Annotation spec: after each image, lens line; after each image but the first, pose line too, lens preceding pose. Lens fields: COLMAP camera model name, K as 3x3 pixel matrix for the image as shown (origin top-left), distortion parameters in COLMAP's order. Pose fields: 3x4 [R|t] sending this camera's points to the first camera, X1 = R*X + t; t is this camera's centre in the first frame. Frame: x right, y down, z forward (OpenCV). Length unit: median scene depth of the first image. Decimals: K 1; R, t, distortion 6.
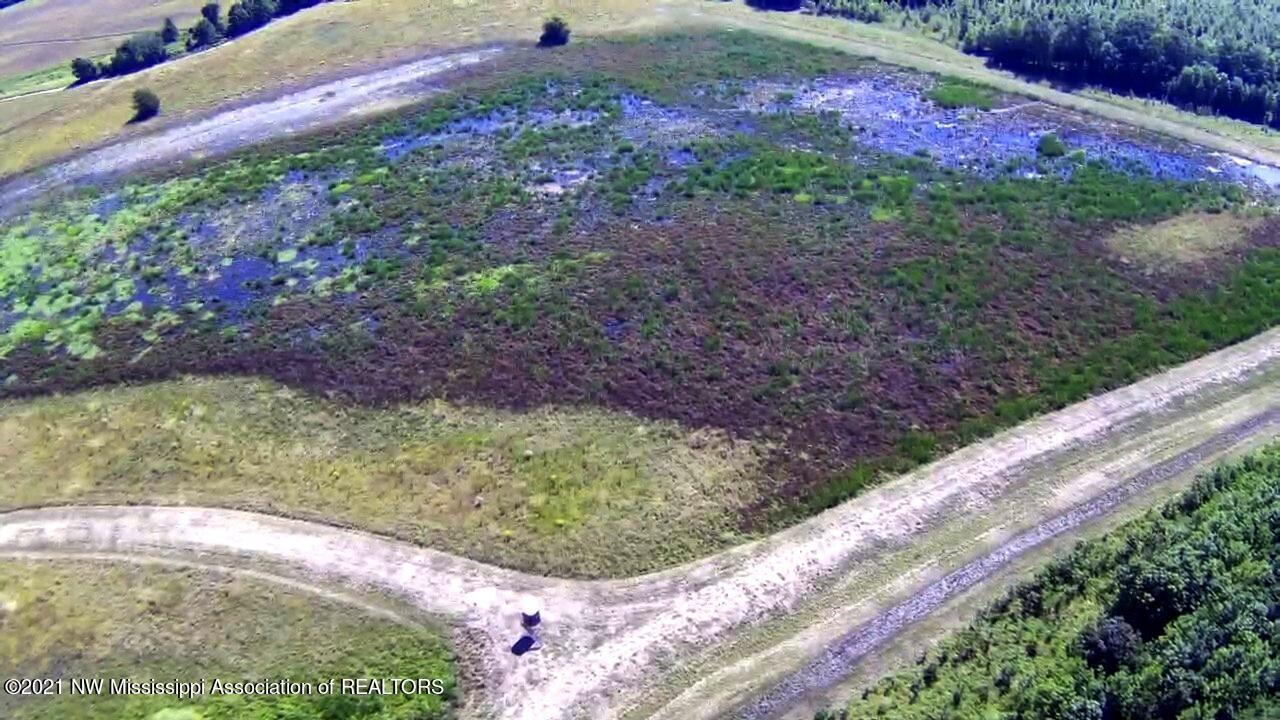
lens RADIAL K [[1025.5, 0, 631.7], [0, 1025.5, 376.2], [0, 0, 1]] dist [-0.338589, 0.119962]
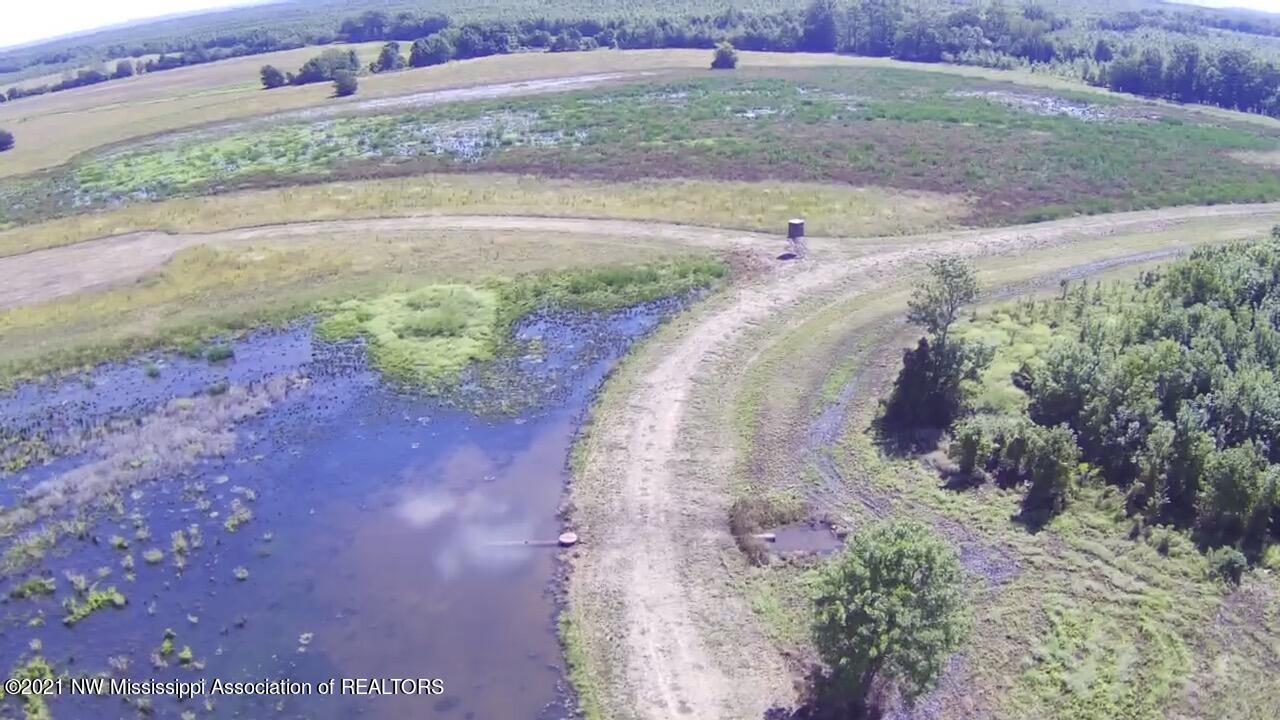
lens RADIAL K [[1025.5, 0, 631.7], [0, 1025.5, 376.2], [0, 0, 1]] dist [-0.338589, 0.119962]
pose [[0.994603, 0.045835, -0.093086, -0.099035], [-0.063926, 0.977339, -0.201797, 0.370637], [0.081728, 0.206659, 0.974994, -0.039277]]
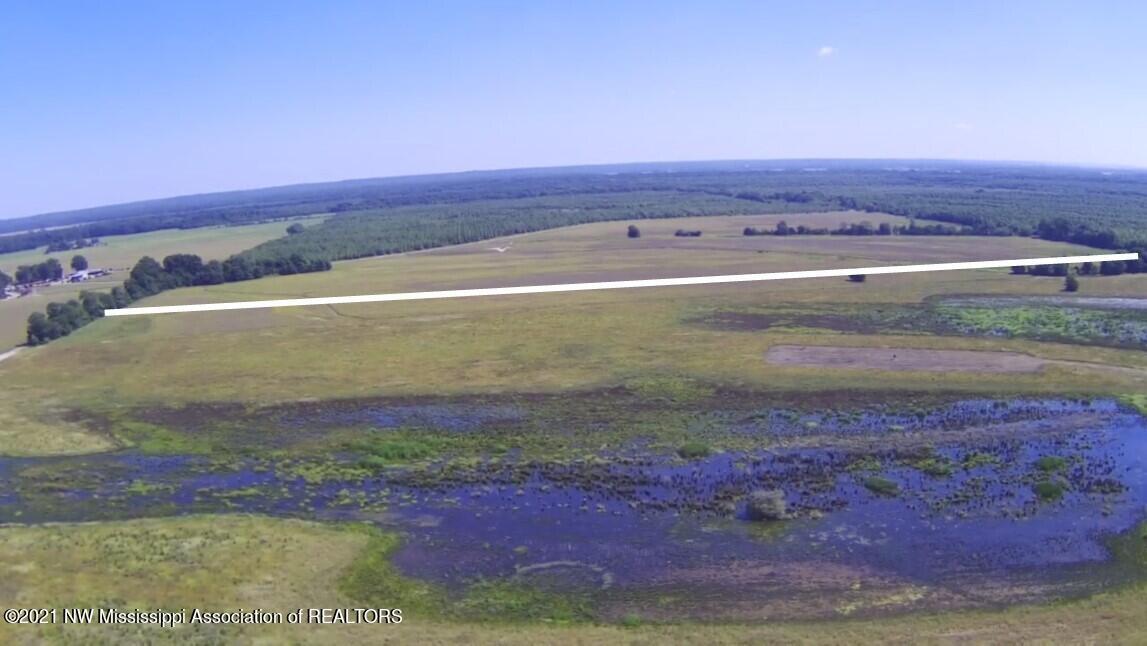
lens RADIAL K [[920.3, 0, 575.9], [0, 920.3, 332.5], [0, 0, 1]] dist [-0.342113, 0.128295]
pose [[0.675312, 0.149527, -0.722215, -0.003623], [-0.411090, 0.889325, -0.200266, 0.761962], [0.612339, 0.432137, 0.662041, -0.946533]]
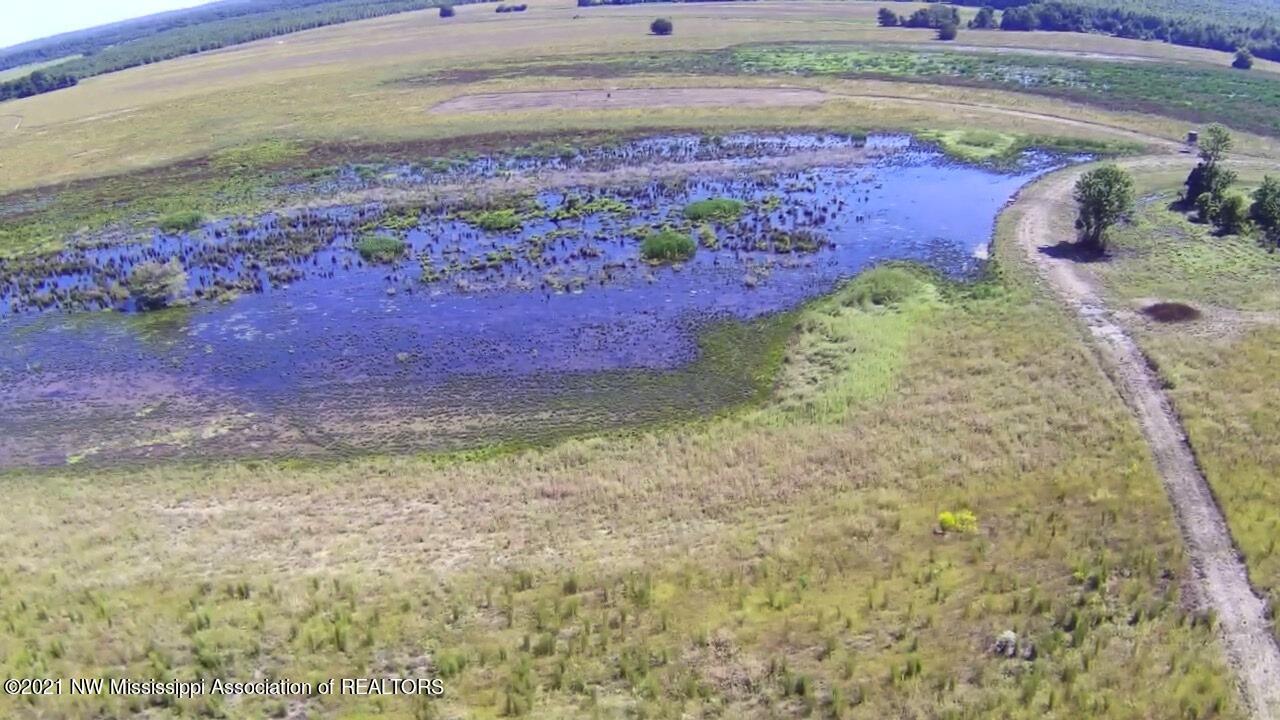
lens RADIAL K [[1027.0, 0, 642.7], [0, 1027.0, 370.6], [0, 0, 1]] dist [-0.342113, 0.128295]
pose [[0.780879, 0.252115, -0.571548, 0.090844], [-0.347576, 0.935588, -0.062181, 0.627861], [0.519056, 0.247212, 0.818210, -0.423491]]
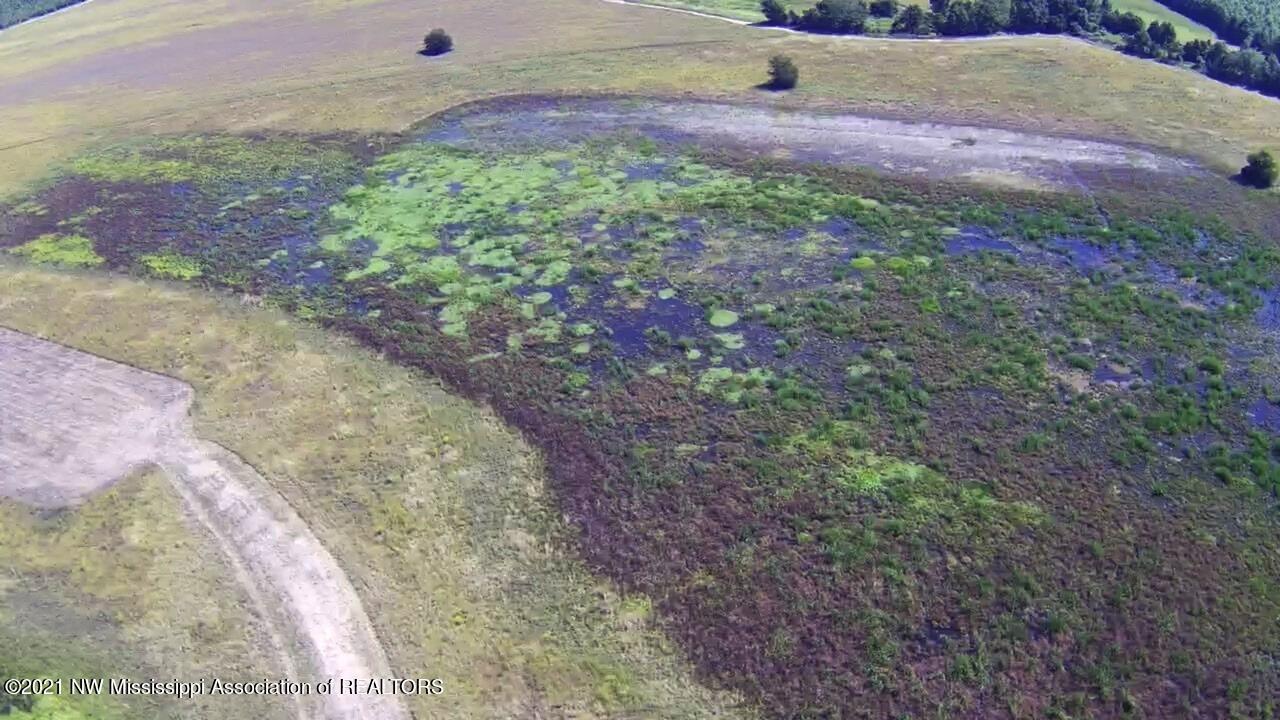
lens RADIAL K [[1029.9, 0, 648.2], [0, 1029.9, 373.2], [0, 0, 1]] dist [-0.360573, 0.150324]
pose [[0.655640, 0.409714, -0.634248, 0.170484], [-0.405588, 0.899610, 0.161866, -0.198923], [0.636895, 0.151117, 0.755995, 0.327598]]
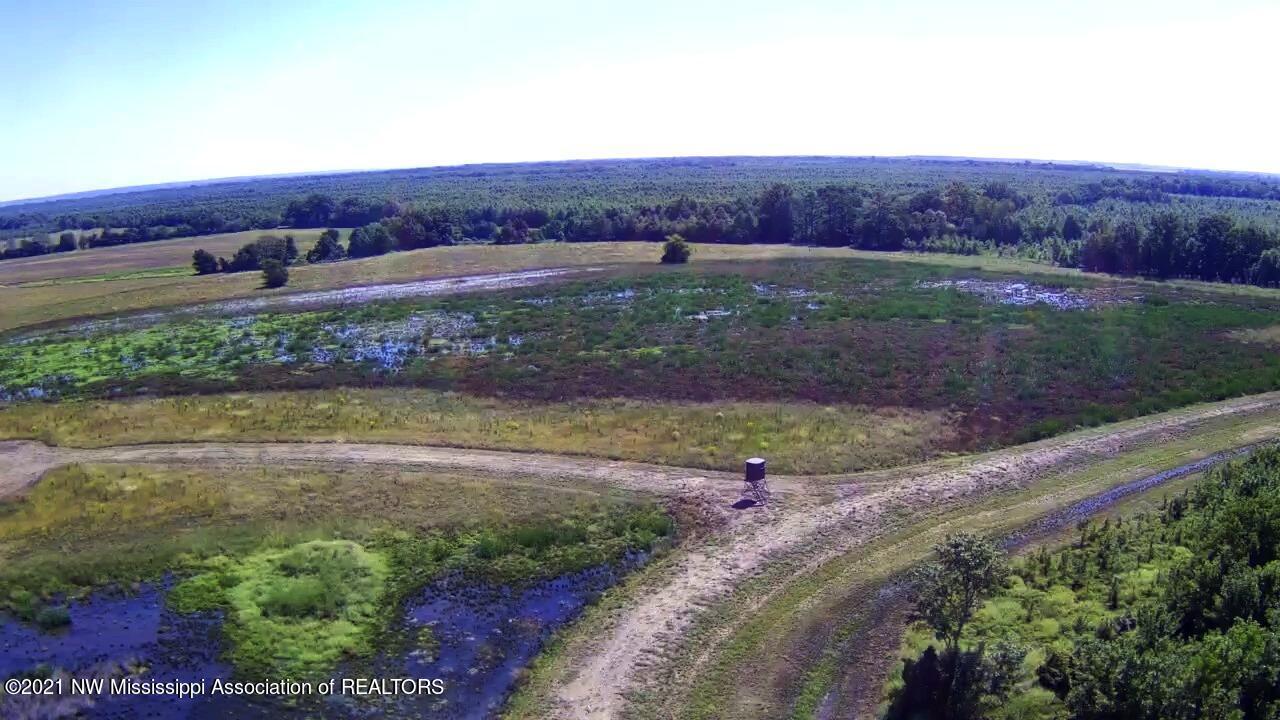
lens RADIAL K [[1027.0, 0, 642.7], [0, 1027.0, 370.6], [0, 0, 1]] dist [-0.342113, 0.128295]
pose [[0.998594, 0.026799, -0.045741, -0.095256], [-0.042399, 0.921684, -0.385617, 0.303550], [0.031825, 0.387014, 0.921525, 0.059023]]
